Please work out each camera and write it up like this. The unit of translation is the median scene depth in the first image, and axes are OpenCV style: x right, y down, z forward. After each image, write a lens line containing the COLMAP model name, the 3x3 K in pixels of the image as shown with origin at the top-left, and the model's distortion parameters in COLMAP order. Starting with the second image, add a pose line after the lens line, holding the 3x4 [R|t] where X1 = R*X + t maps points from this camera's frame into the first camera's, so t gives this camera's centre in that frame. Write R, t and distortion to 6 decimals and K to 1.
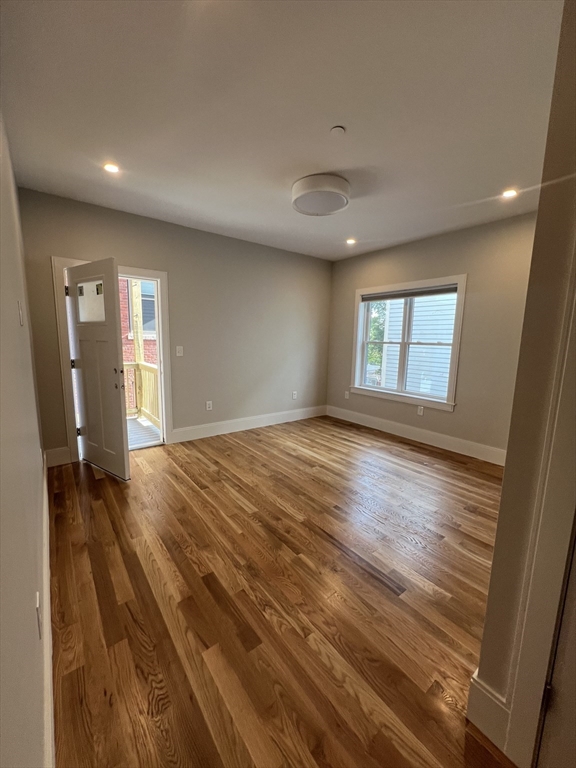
lens RADIAL K [[306.9, 0, 288.0], [0, 306.9, 384.0], [0, 0, 1]] dist [-0.000702, -0.000100]
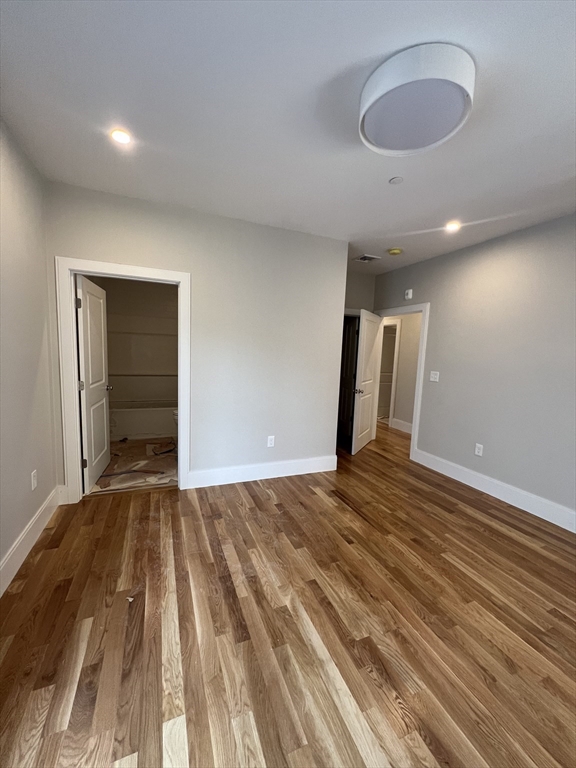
lens RADIAL K [[306.9, 0, 288.0], [0, 306.9, 384.0], [0, 0, 1]] dist [-0.000702, -0.000100]
pose [[-0.963647, -0.085086, 0.253268, 0.142849], [-0.017971, 0.966431, 0.256296, -0.279010], [-0.266573, 0.242427, -0.932828, 1.753122]]
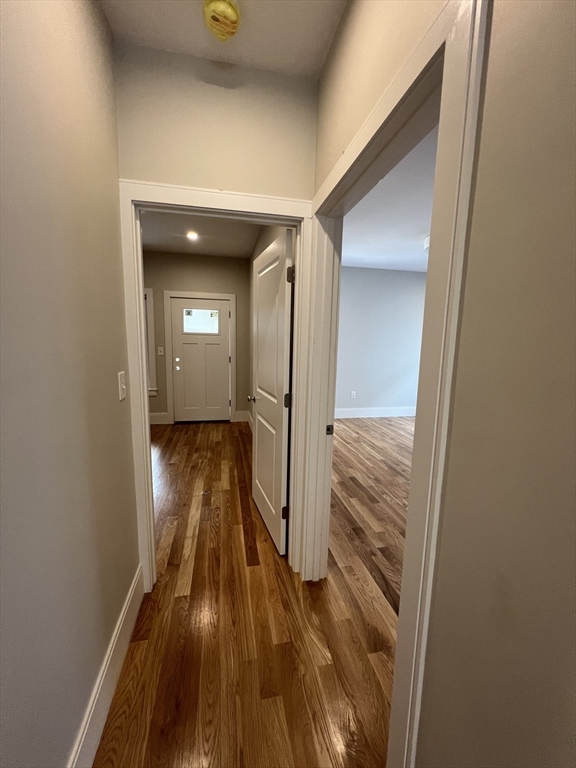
lens RADIAL K [[306.9, 0, 288.0], [0, 306.9, 384.0], [0, 0, 1]] dist [-0.000702, -0.000100]
pose [[0.901258, 0.060147, -0.429089, 0.095025], [-0.068537, 0.997640, -0.004114, 0.079725], [0.427829, 0.033116, 0.903253, -0.548831]]
